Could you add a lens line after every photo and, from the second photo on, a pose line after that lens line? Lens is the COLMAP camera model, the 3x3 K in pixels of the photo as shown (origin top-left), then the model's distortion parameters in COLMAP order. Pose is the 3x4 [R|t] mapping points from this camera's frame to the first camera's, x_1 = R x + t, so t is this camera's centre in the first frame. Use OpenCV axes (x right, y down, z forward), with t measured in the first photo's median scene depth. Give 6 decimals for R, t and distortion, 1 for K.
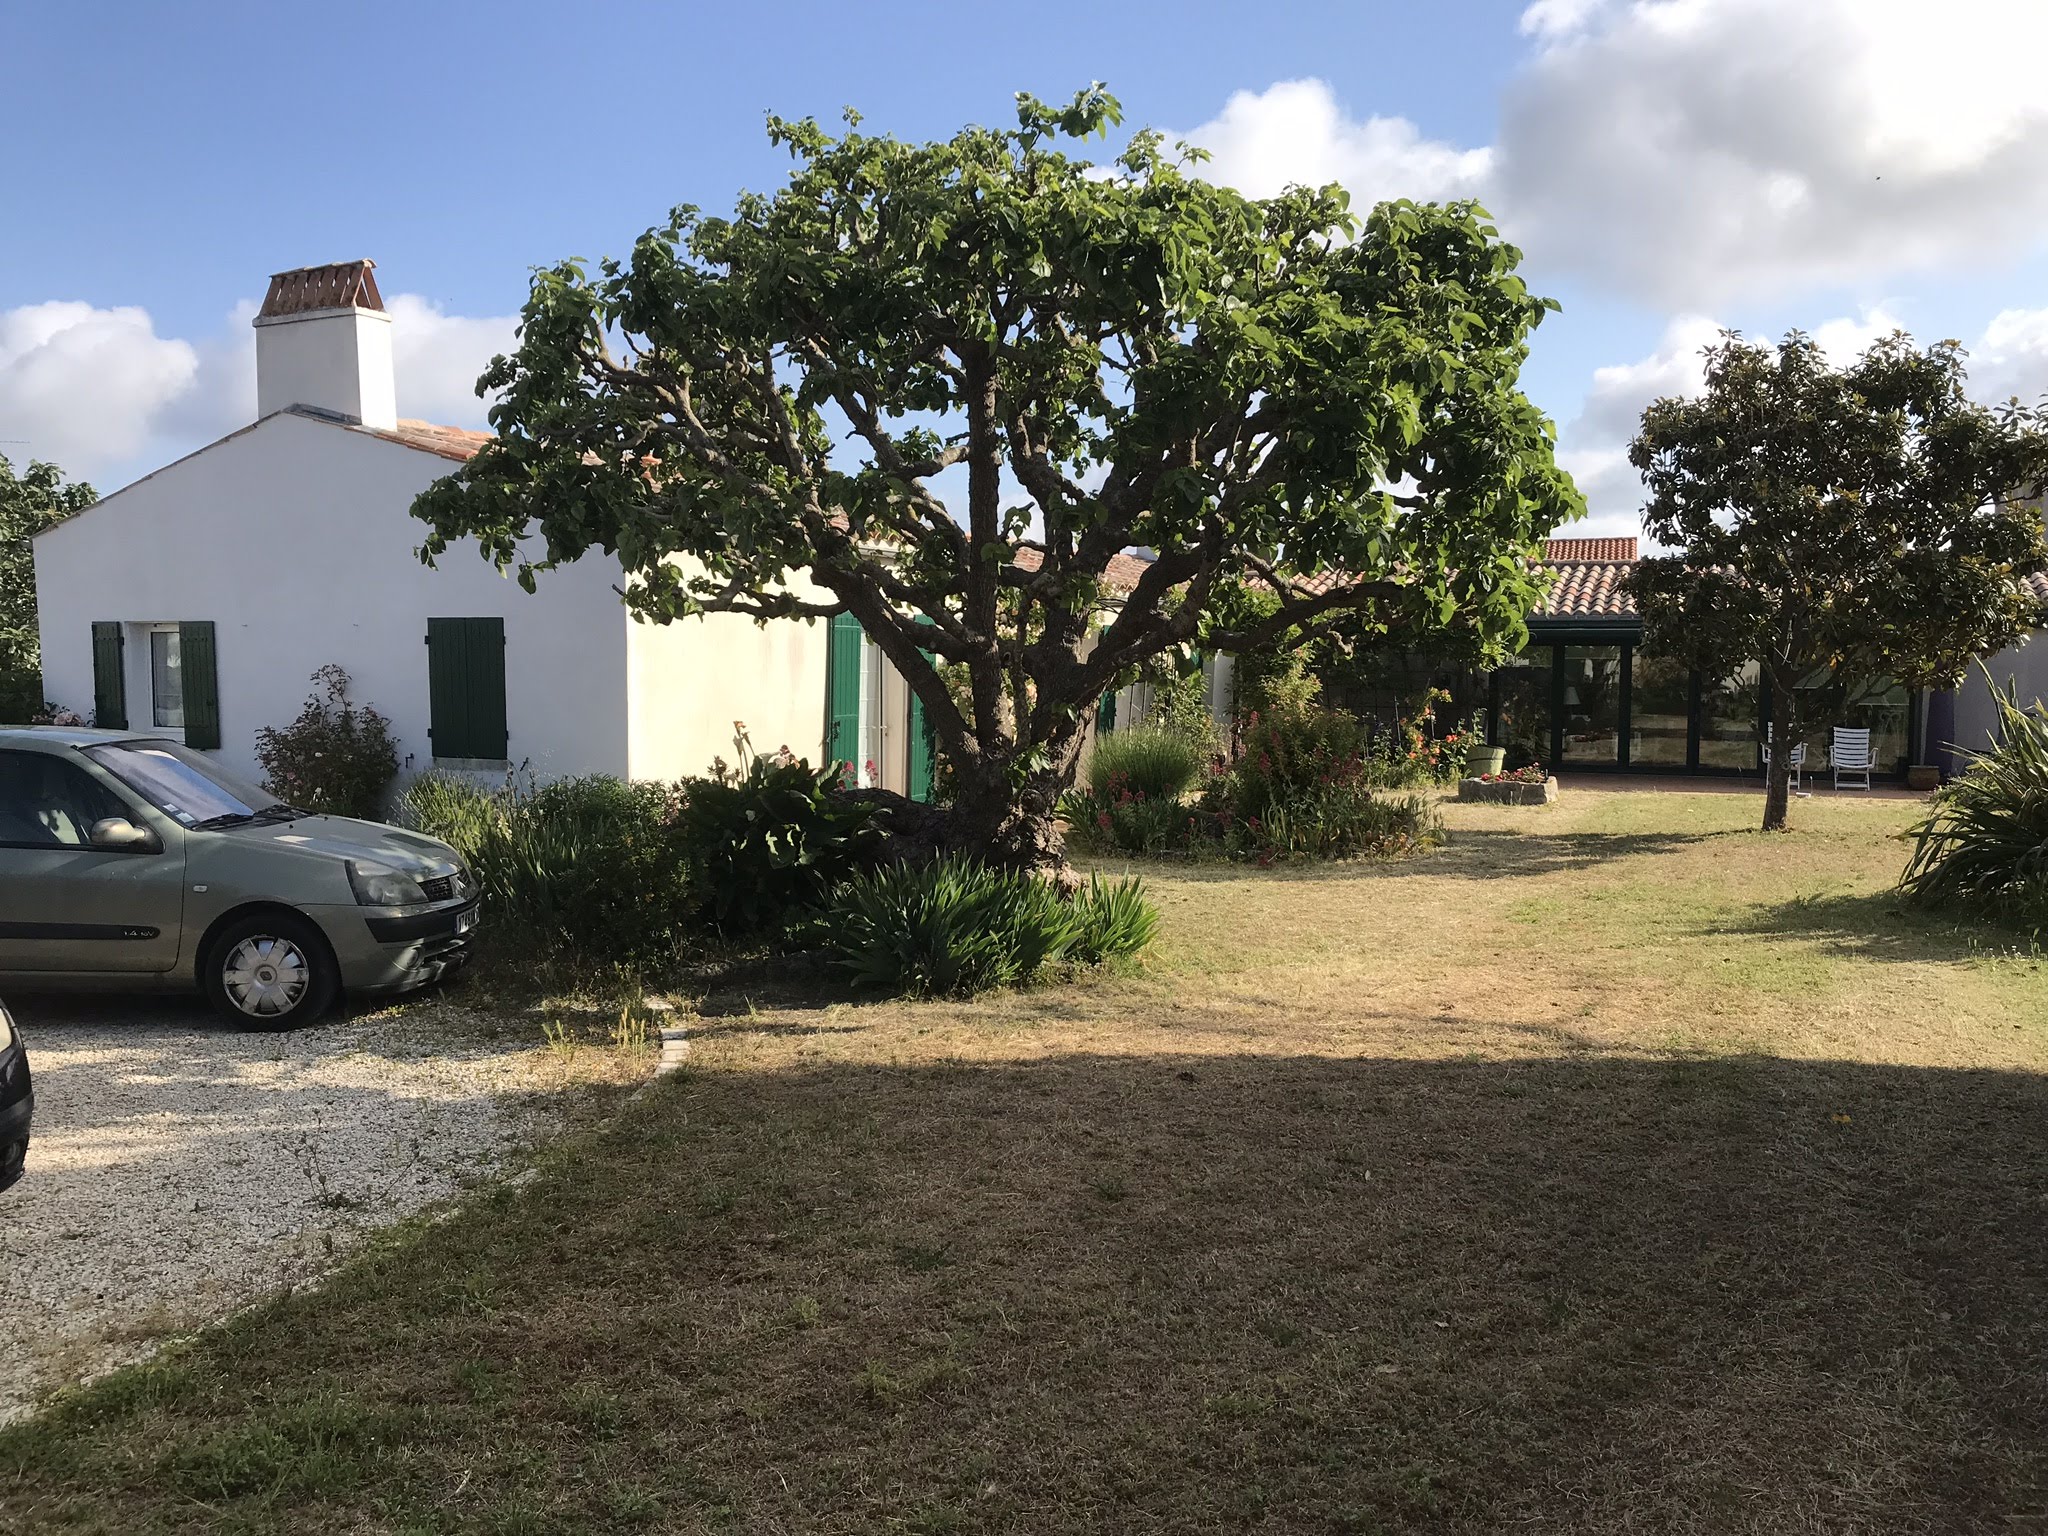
lens RADIAL K [[1660.0, 0, 1024.6], [0, 1660.0, 774.0], [0, 0, 1]] dist [0.020379, -0.007915]
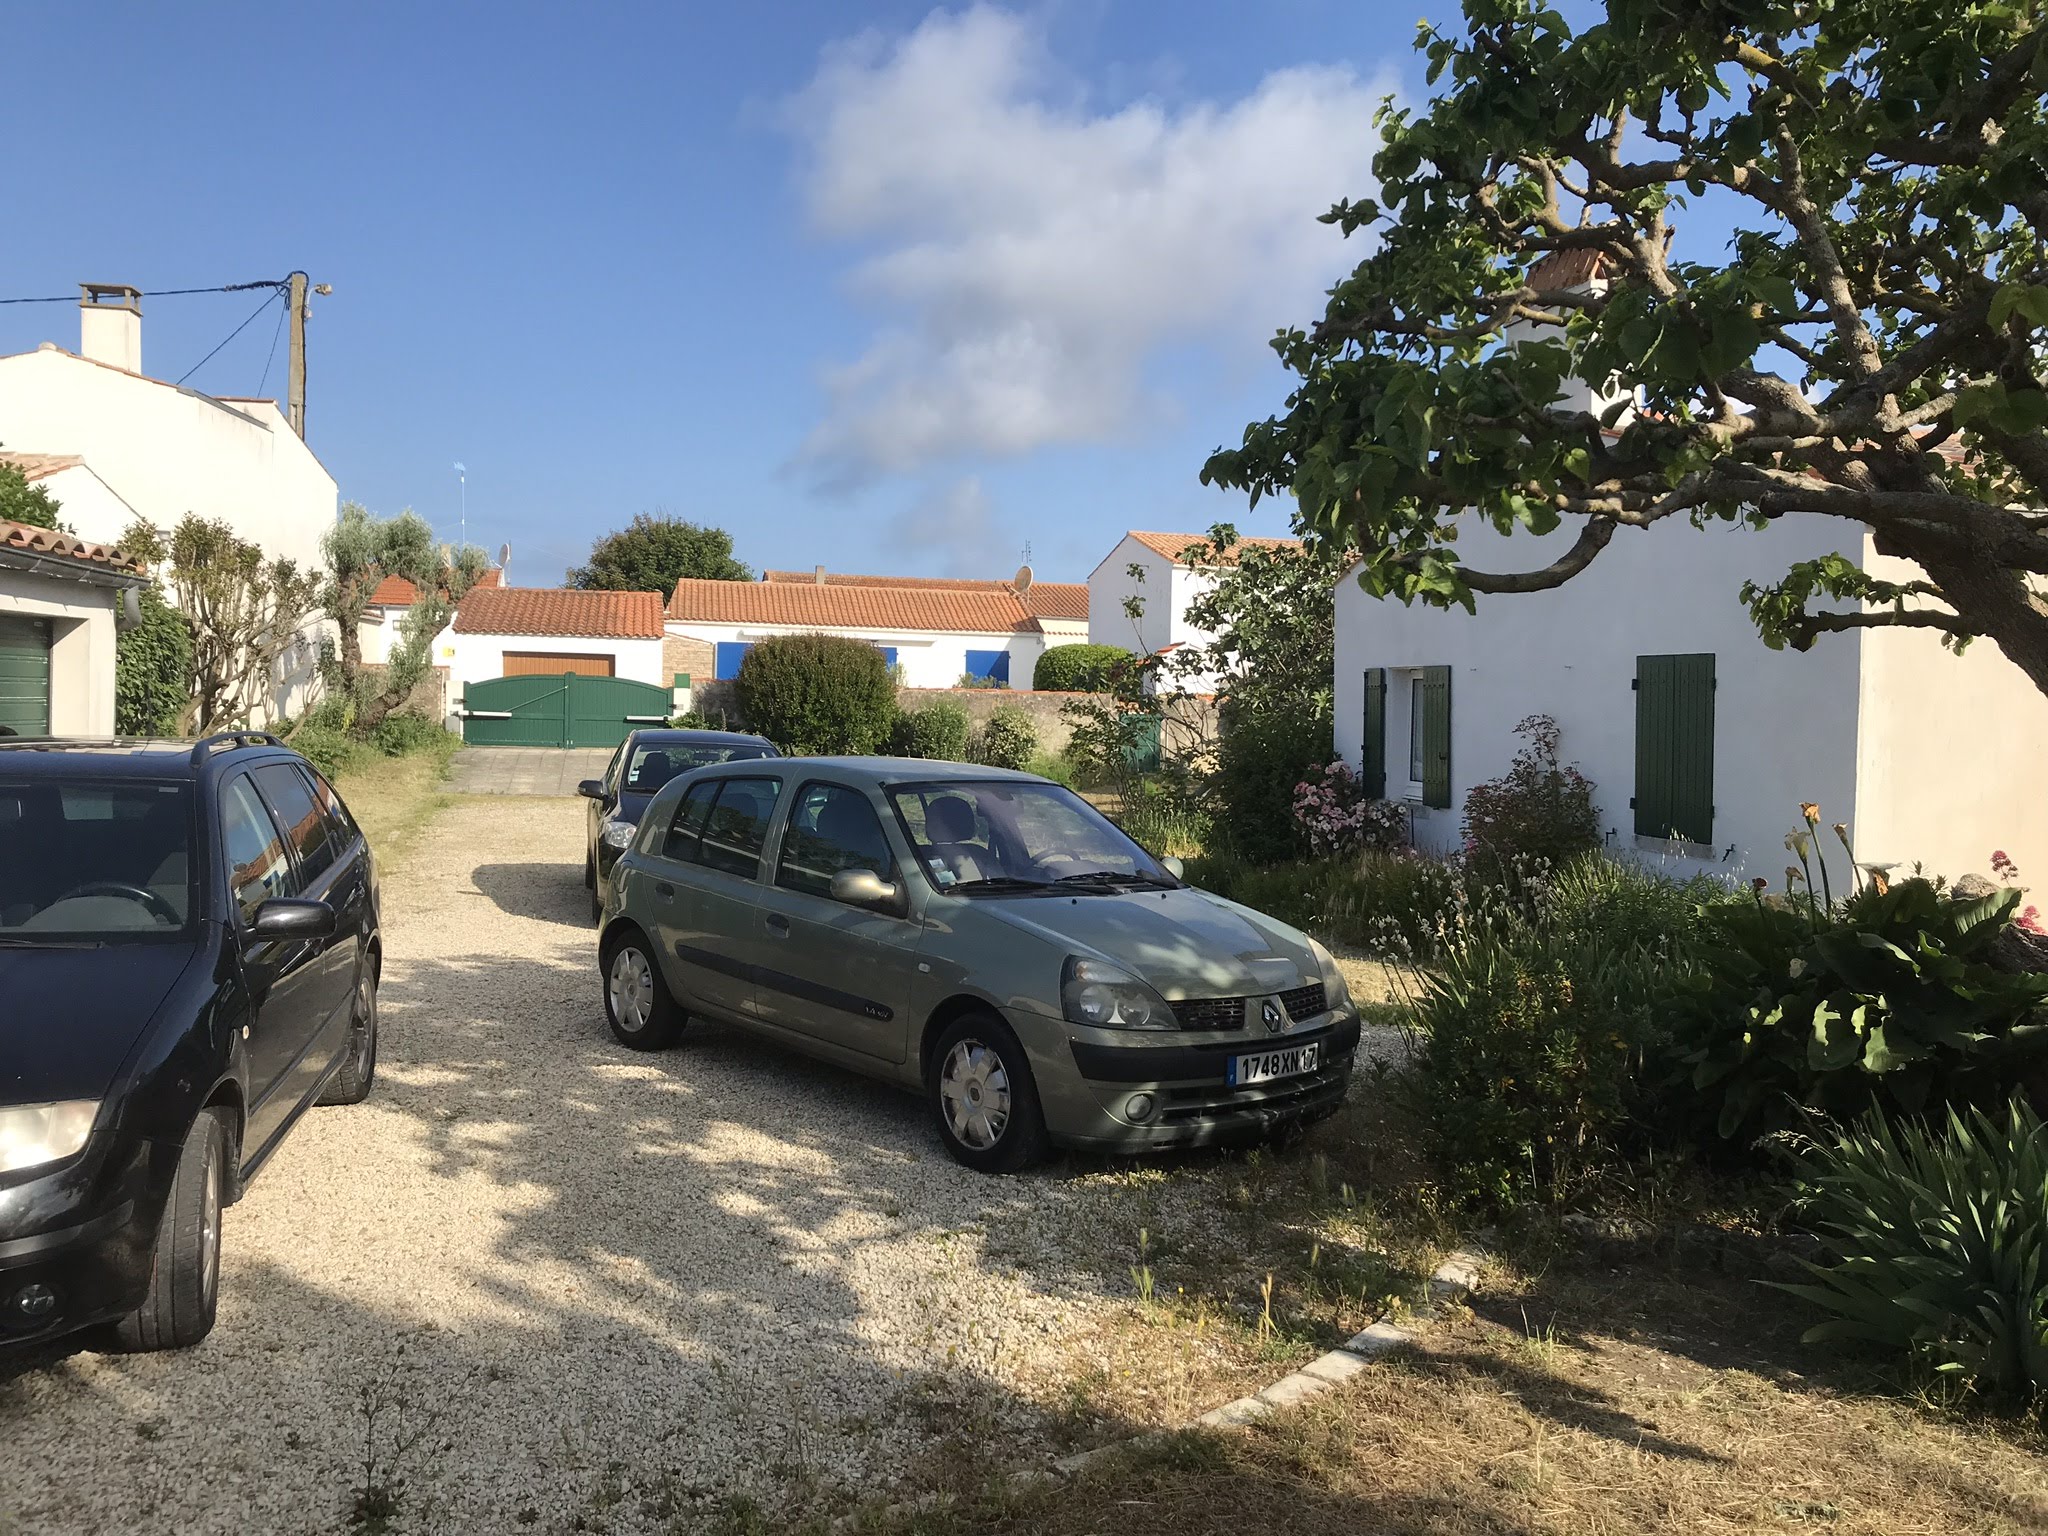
lens RADIAL K [[1660.0, 0, 1022.8], [0, 1660.0, 749.9], [0, 0, 1]] dist [0.020379, -0.007915]
pose [[0.617137, 0.032266, -0.786194, 0.149926], [-0.076807, 0.996858, -0.019380, -0.022713], [0.783098, 0.072345, 0.617676, 0.536088]]
